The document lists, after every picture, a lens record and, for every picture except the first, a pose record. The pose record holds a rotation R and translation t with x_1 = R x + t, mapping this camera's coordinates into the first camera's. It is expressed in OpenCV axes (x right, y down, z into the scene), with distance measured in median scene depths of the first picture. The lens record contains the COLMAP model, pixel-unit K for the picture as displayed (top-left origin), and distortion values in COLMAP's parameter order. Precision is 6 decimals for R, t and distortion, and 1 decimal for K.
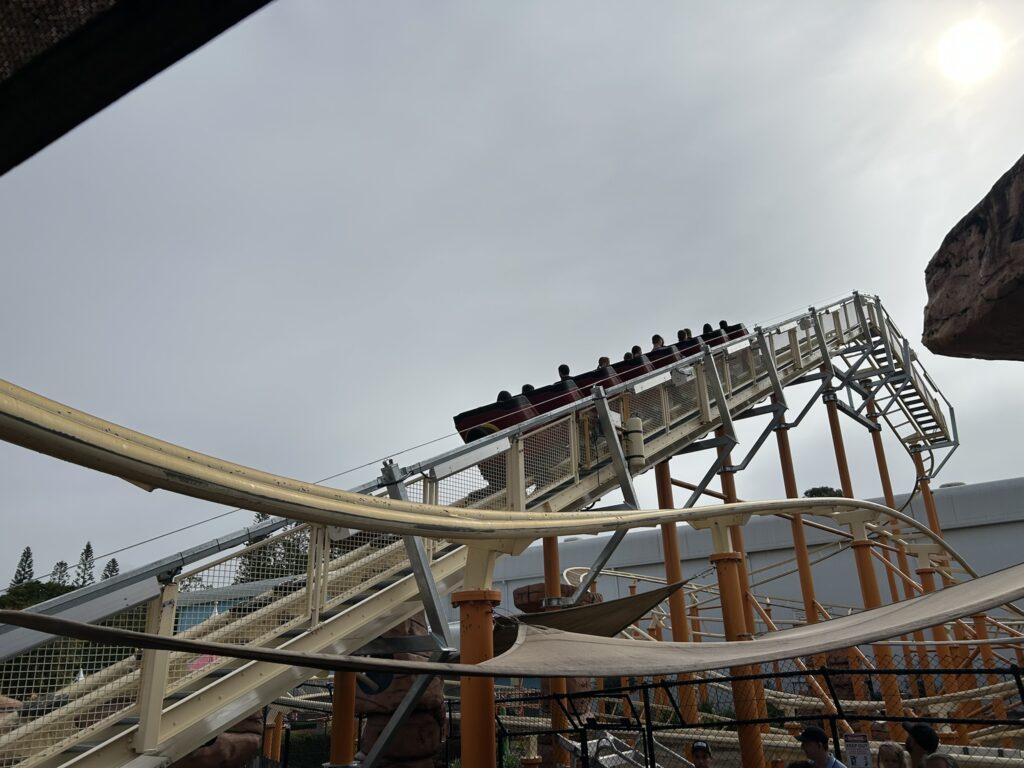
lens RADIAL K [[834.0, 0, 512.0], [0, 834.0, 384.0], [0, 0, 1]] dist [0.010508, 0.008397]
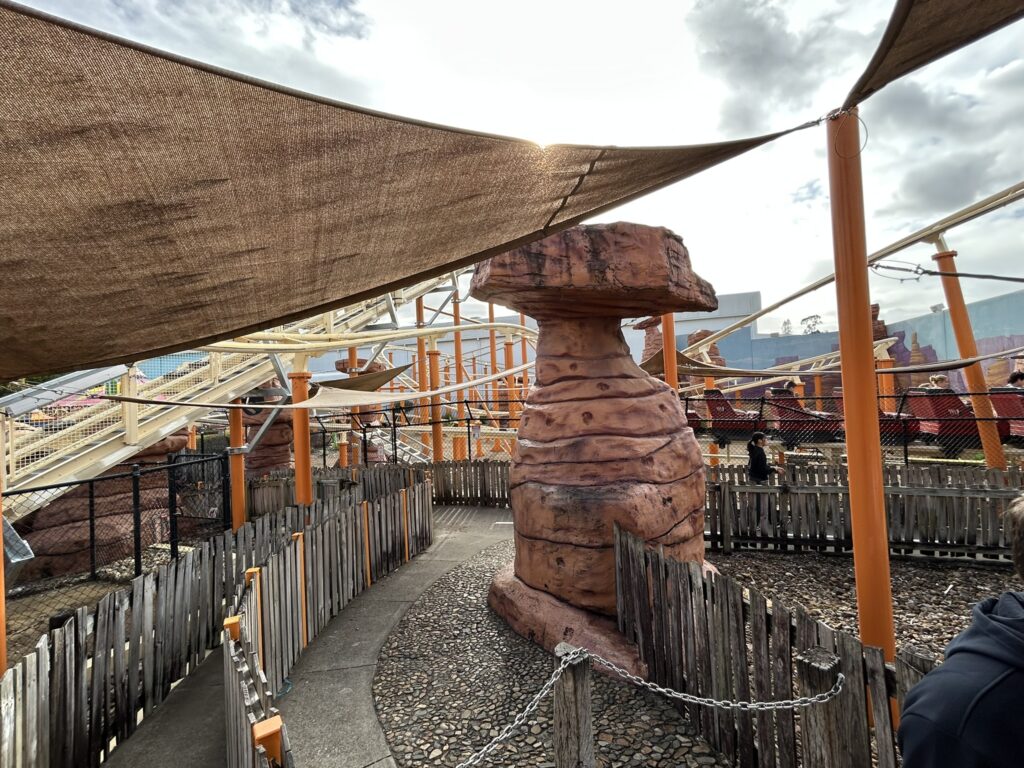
lens RADIAL K [[457.5, 0, 512.0], [0, 457.5, 384.0], [0, 0, 1]] dist [-0.000881, -0.000055]
pose [[0.936566, -0.002977, 0.350479, 0.033154], [-0.100045, 0.956091, 0.275467, -0.064132], [-0.335910, -0.293056, 0.895144, -0.164926]]
